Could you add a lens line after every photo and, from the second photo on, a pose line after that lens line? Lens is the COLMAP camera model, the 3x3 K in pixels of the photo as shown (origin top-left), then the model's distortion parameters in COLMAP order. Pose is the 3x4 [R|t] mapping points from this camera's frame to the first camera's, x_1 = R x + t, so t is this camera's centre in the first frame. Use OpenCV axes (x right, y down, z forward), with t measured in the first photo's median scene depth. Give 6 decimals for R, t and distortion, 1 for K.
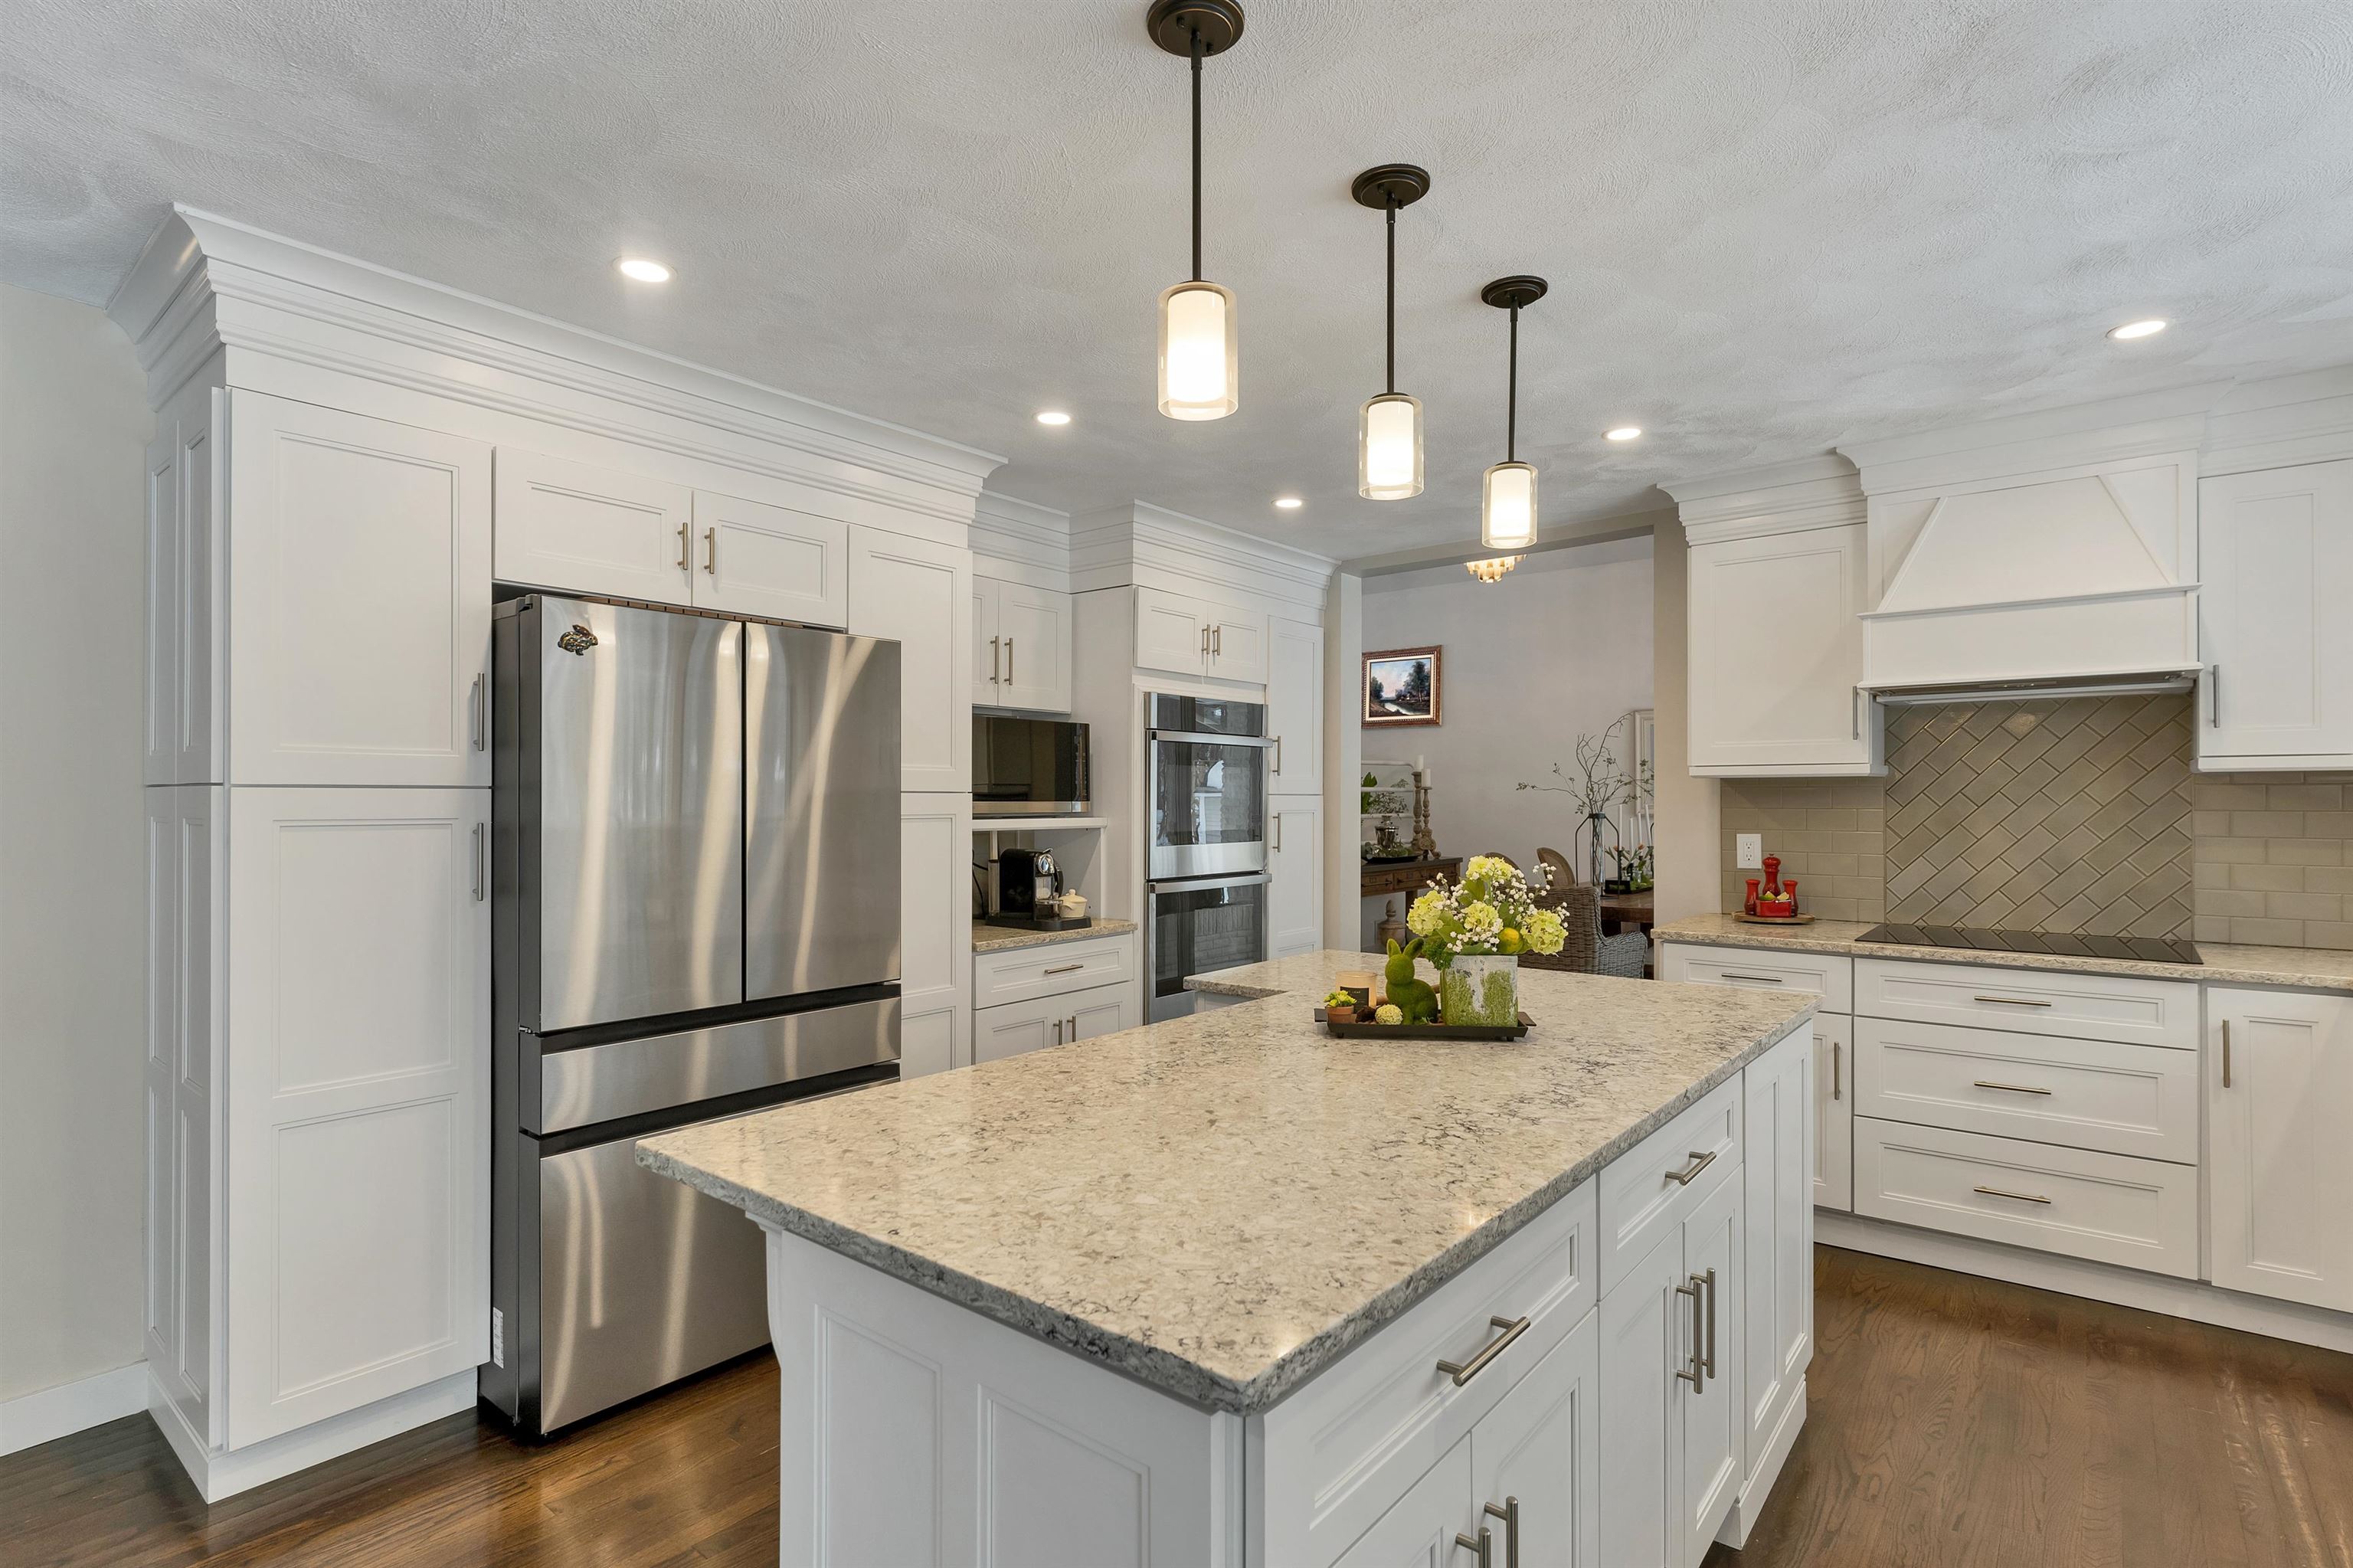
lens RADIAL K [[1150.5, 0, 1176.8], [0, 1150.5, 793.5], [0, 0, 1]] dist [-0.000097, -0.000240]
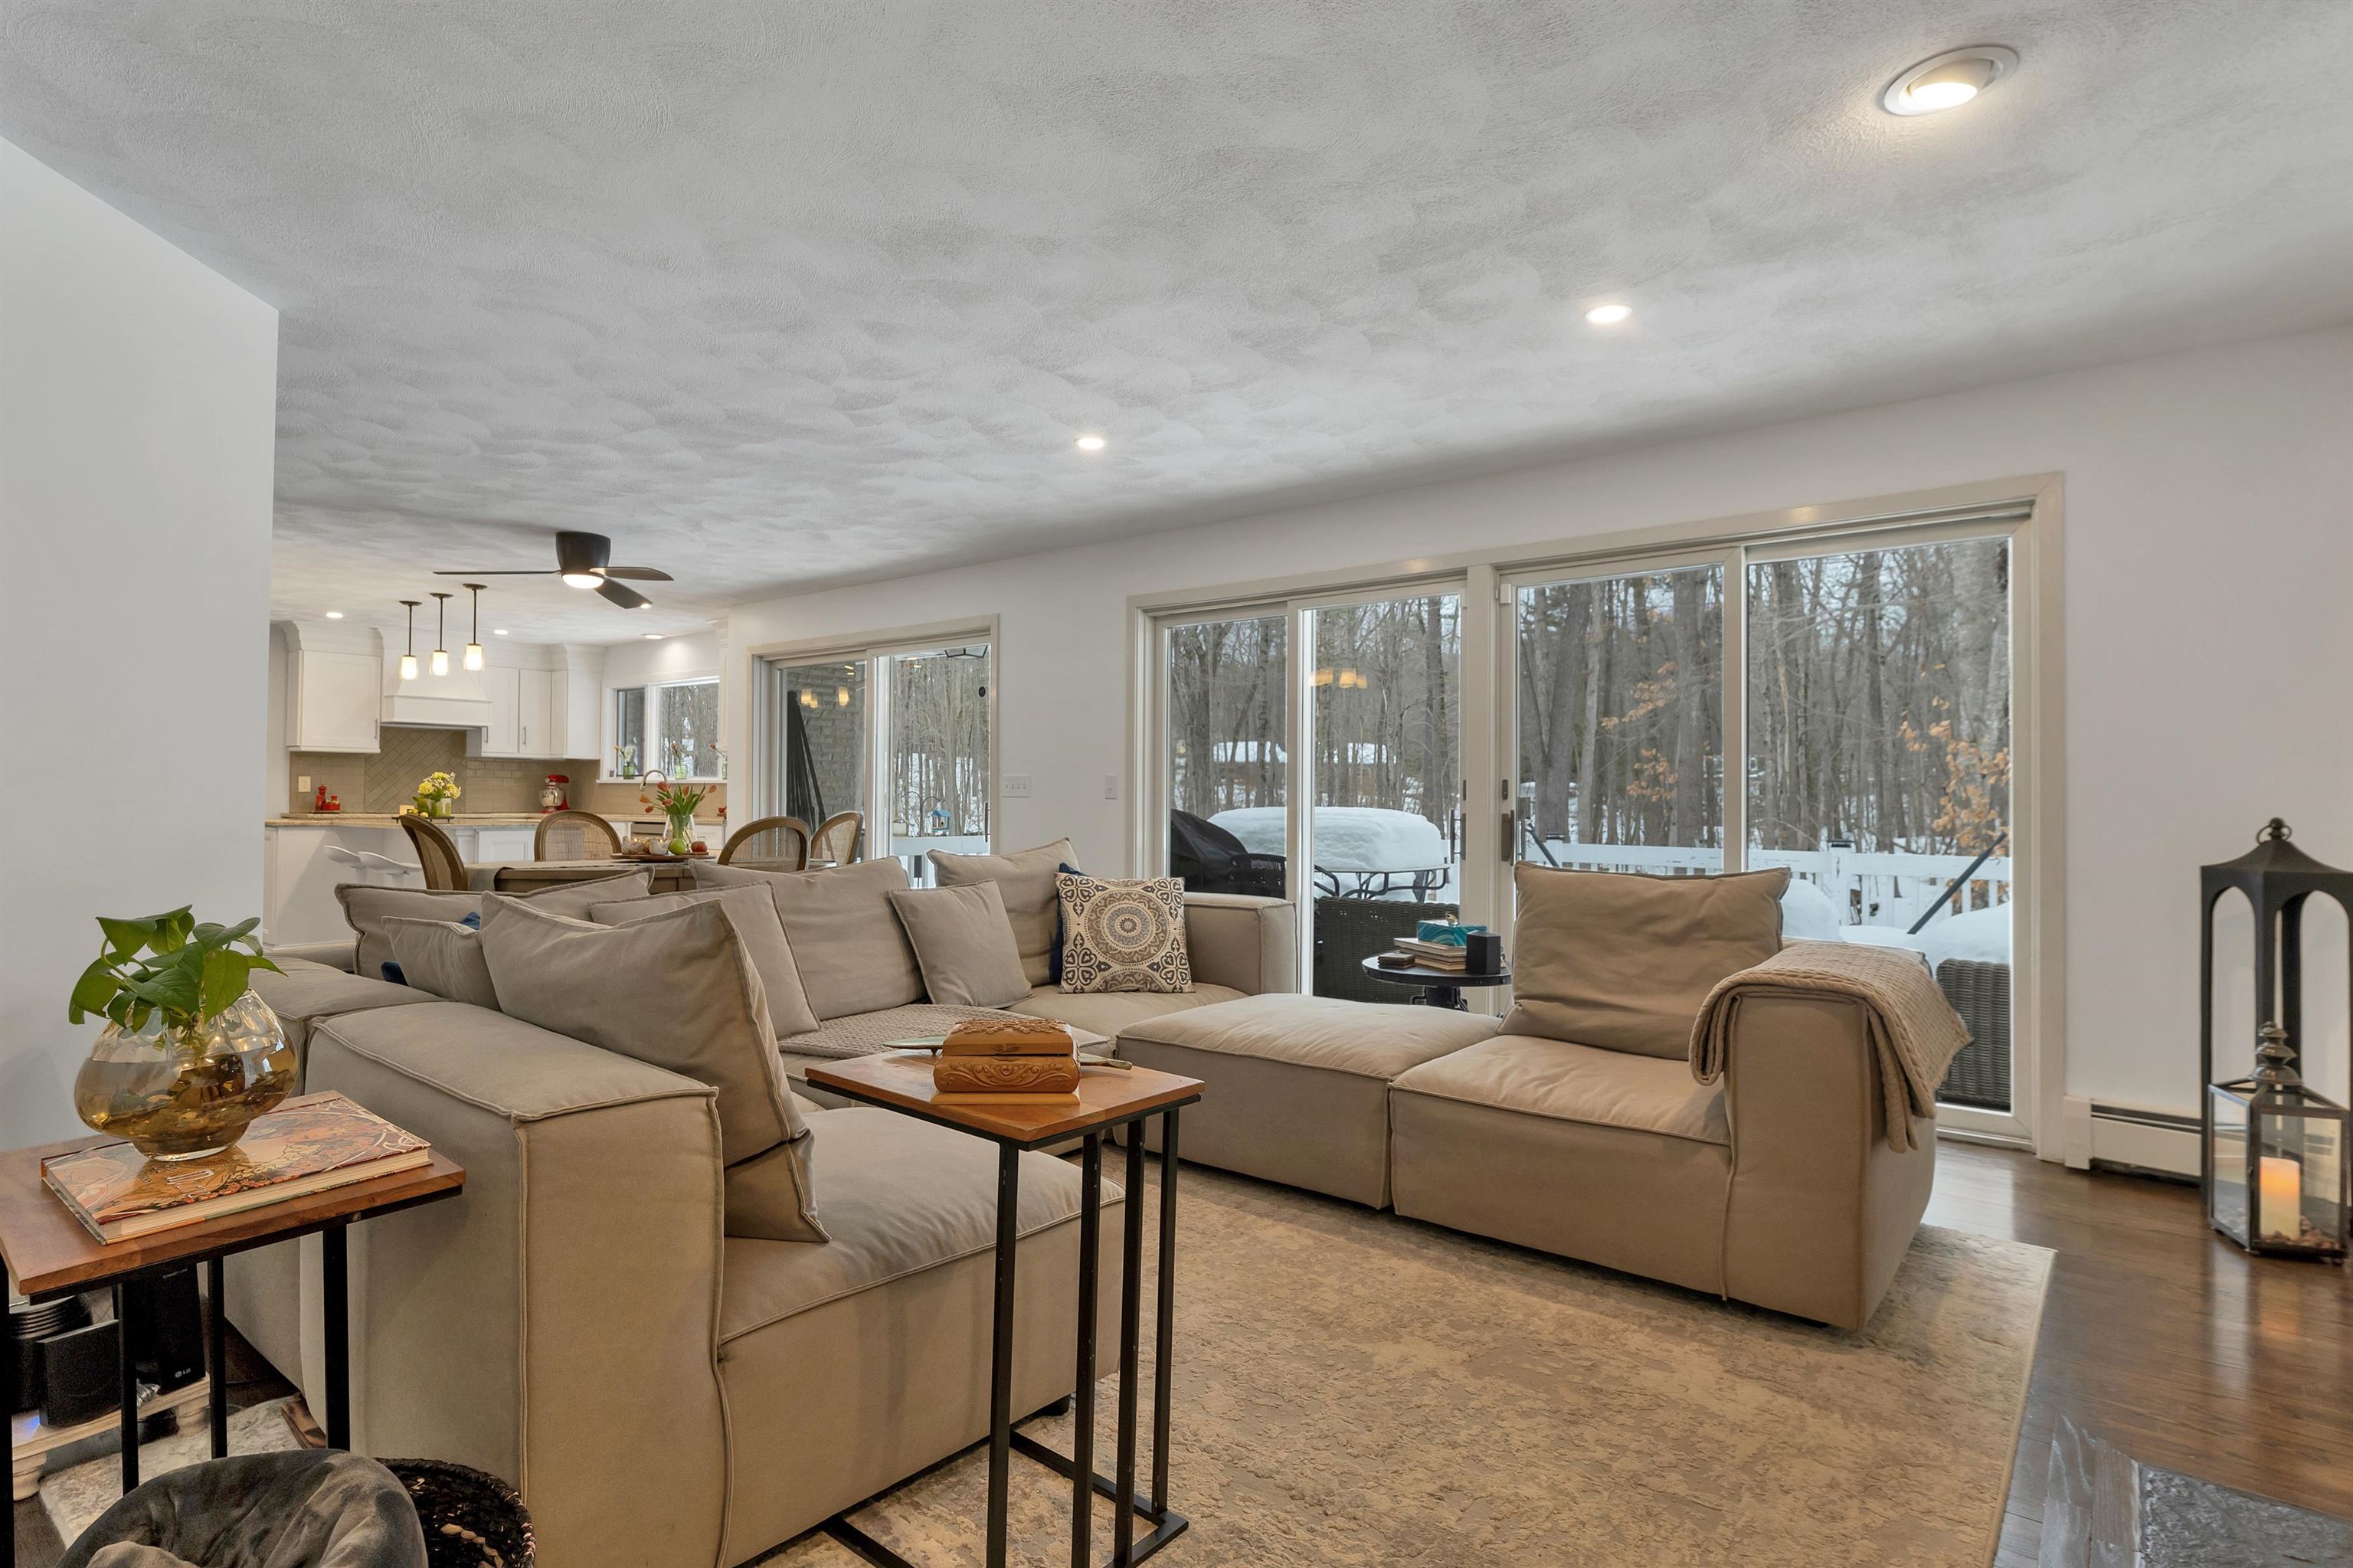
lens RADIAL K [[1145.0, 0, 1162.4], [0, 1145.0, 783.0], [0, 0, 1]] dist [-0.000476, -0.000177]
pose [[-0.011829, 0.014263, 0.999828, -2.025701], [-0.015014, 0.999783, -0.014440, 0.062784], [-0.999817, -0.015182, -0.011612, -0.755297]]
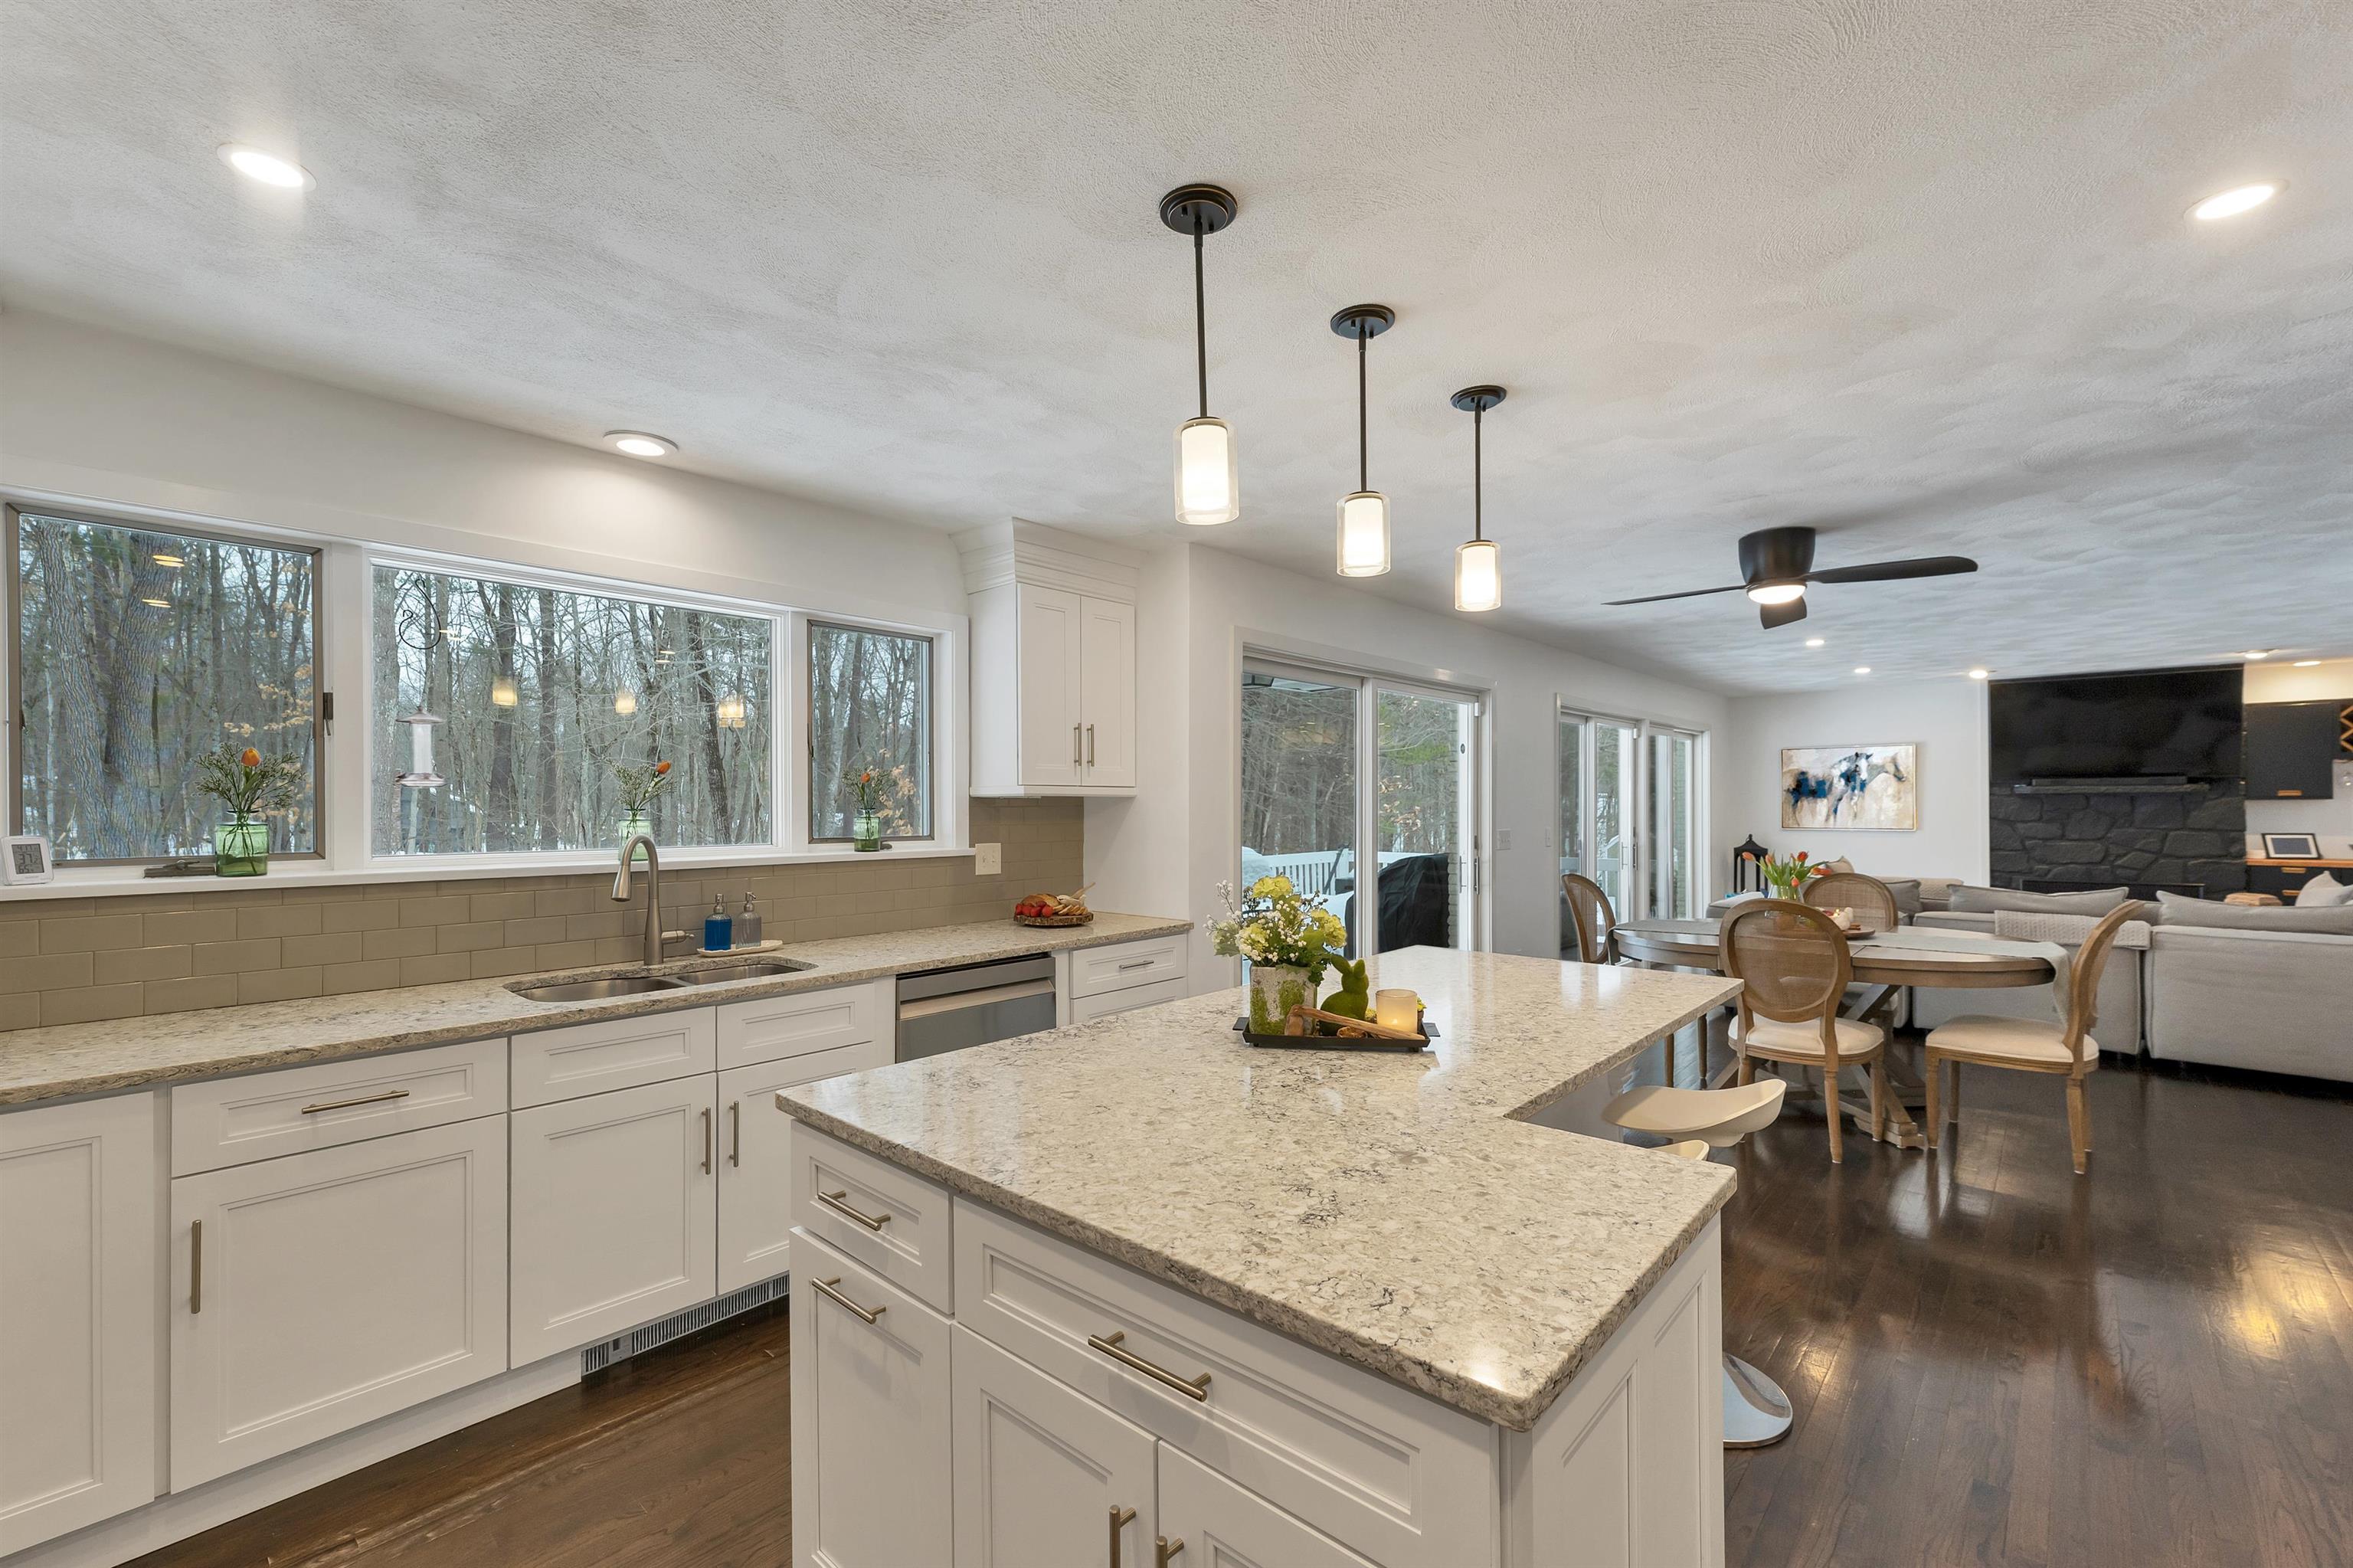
lens RADIAL K [[992.3, 0, 1172.4], [0, 992.3, 794.3], [0, 0, 1]] dist [0.002871, 0.000042]
pose [[-0.998076, 0.007831, 0.061500, 0.172022], [0.006716, 0.999810, -0.018320, -0.003895], [-0.061631, -0.017872, -0.997939, 1.147858]]
